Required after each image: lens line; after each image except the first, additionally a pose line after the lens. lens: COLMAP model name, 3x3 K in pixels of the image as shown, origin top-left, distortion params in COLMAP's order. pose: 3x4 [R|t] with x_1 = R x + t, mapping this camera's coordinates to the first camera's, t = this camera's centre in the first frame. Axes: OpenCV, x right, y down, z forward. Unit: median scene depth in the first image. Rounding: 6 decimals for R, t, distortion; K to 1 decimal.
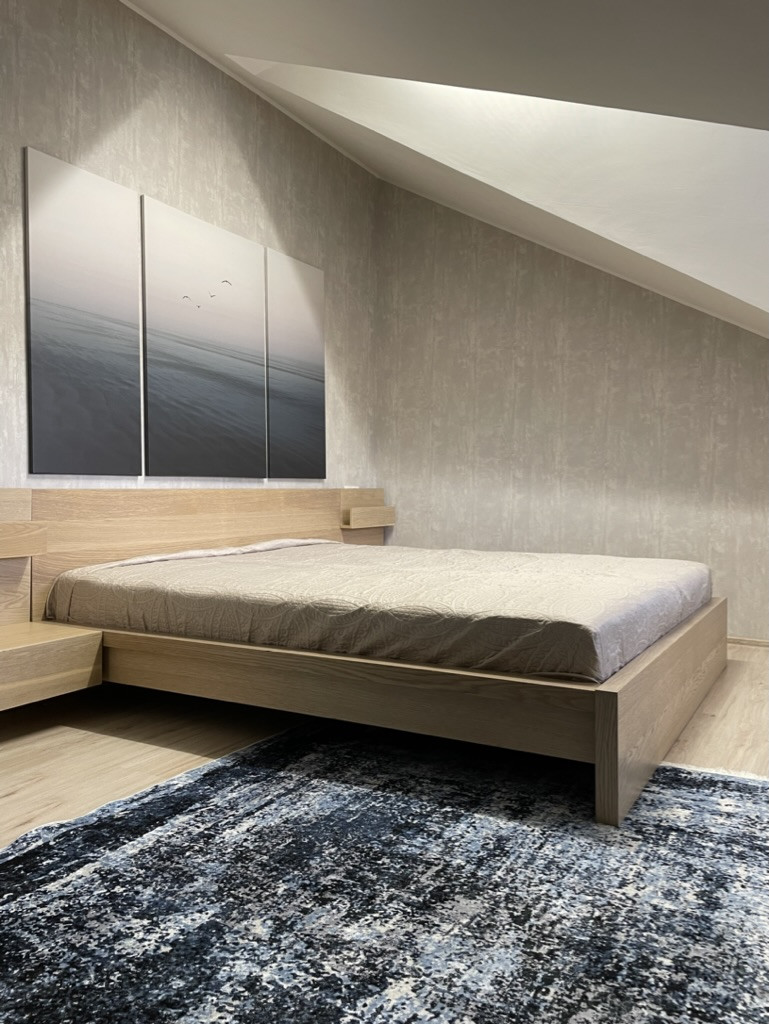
lens RADIAL K [[780.0, 0, 390.1], [0, 780.0, 501.6], [0, 0, 1]] dist [0.075178, -0.091433]
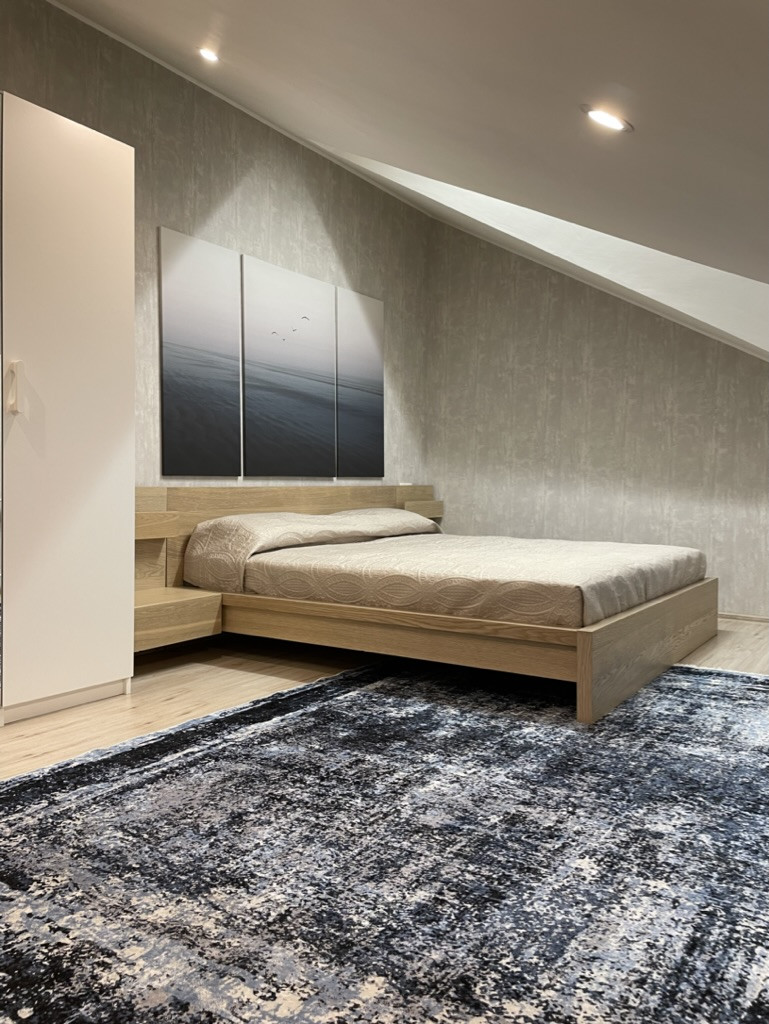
lens RADIAL K [[780.0, 0, 389.4], [0, 780.0, 535.9], [0, 0, 1]] dist [0.075178, -0.091433]
pose [[0.997392, 0.008517, -0.071676, 0.016458], [-0.004498, 0.998418, 0.056049, -0.009229], [0.072040, -0.055580, 0.995852, -0.267046]]
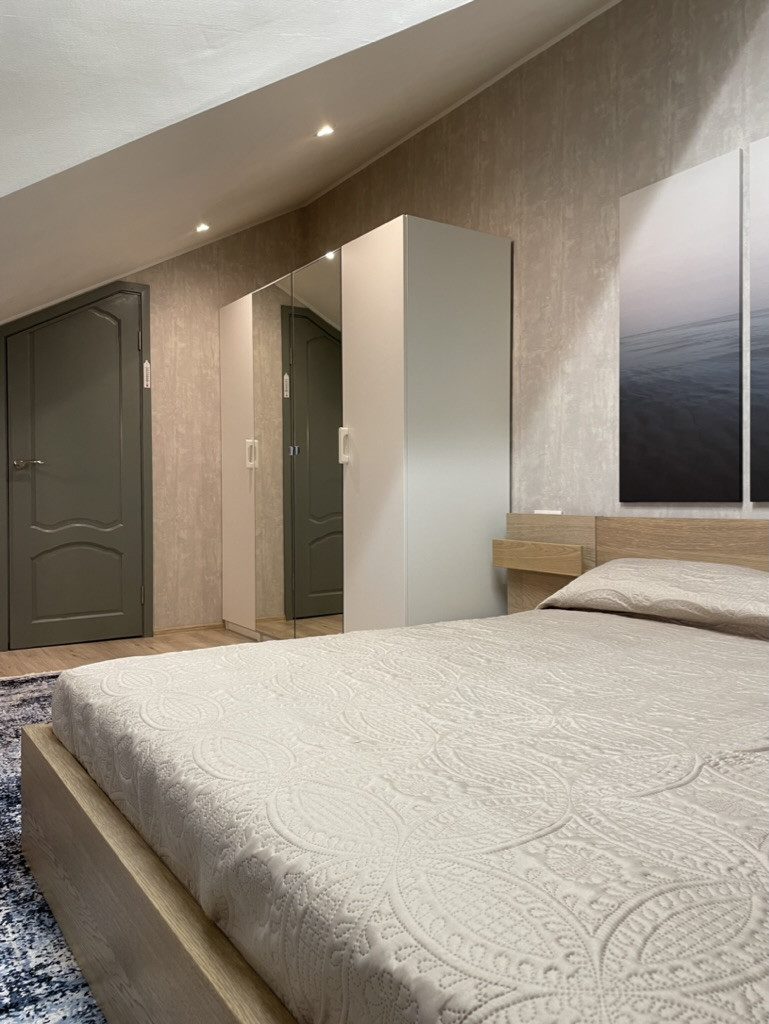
lens RADIAL K [[780.0, 0, 434.8], [0, 780.0, 515.0], [0, 0, 1]] dist [0.075178, -0.091433]
pose [[-0.417863, 0.027142, -0.908105, 0.564240], [-0.001065, 0.999538, 0.030365, -0.045608], [0.908510, 0.013656, -0.417641, 1.103788]]
